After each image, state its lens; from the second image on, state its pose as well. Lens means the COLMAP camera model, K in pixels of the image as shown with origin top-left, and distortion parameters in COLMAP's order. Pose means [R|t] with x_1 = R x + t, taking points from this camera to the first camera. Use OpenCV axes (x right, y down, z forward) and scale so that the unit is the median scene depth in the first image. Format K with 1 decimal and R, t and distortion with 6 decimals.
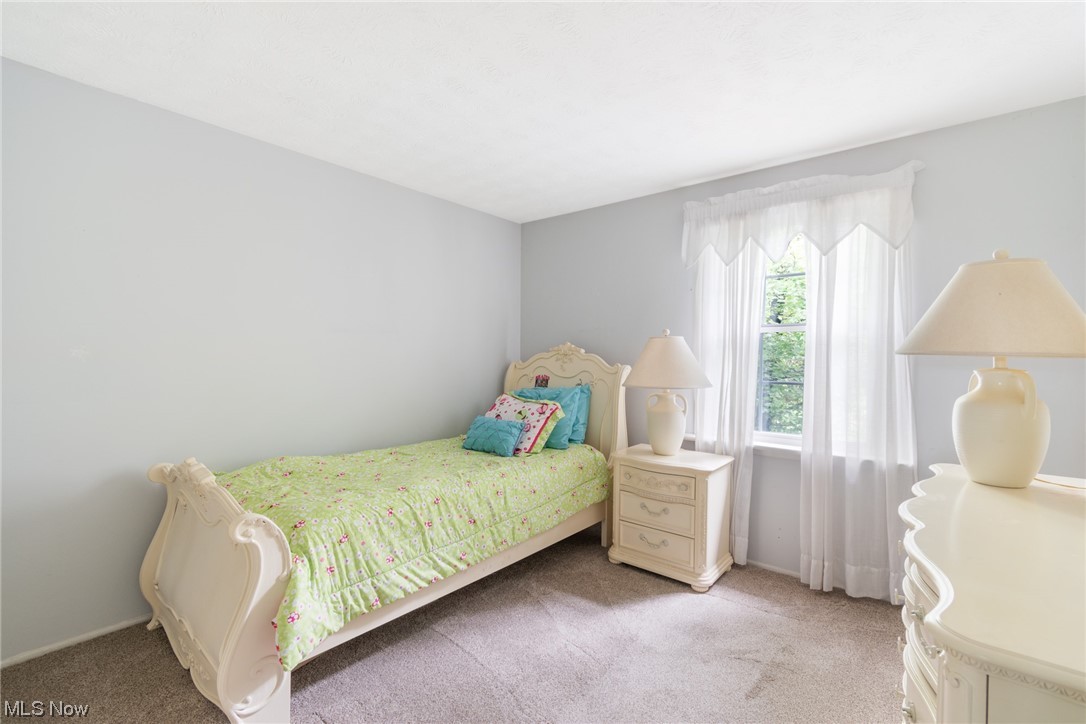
lens RADIAL K [[482.9, 0, 541.2], [0, 482.9, 363.3], [0, 0, 1]] dist [0.004926, -0.000707]
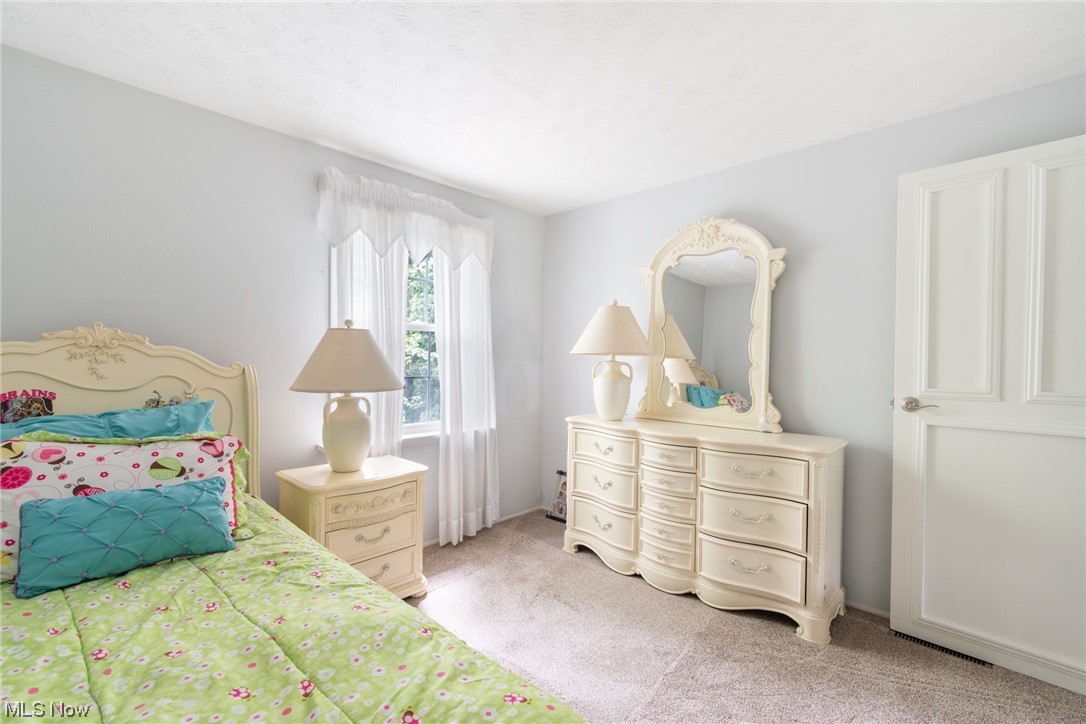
lens RADIAL K [[482.9, 0, 541.1], [0, 482.9, 362.8], [0, 0, 1]] dist [0.004926, -0.000707]
pose [[0.073994, -0.025747, 0.996926, -0.583241], [-0.002512, 0.999659, 0.026004, -0.020889], [-0.997255, -0.004429, 0.073904, 0.654695]]
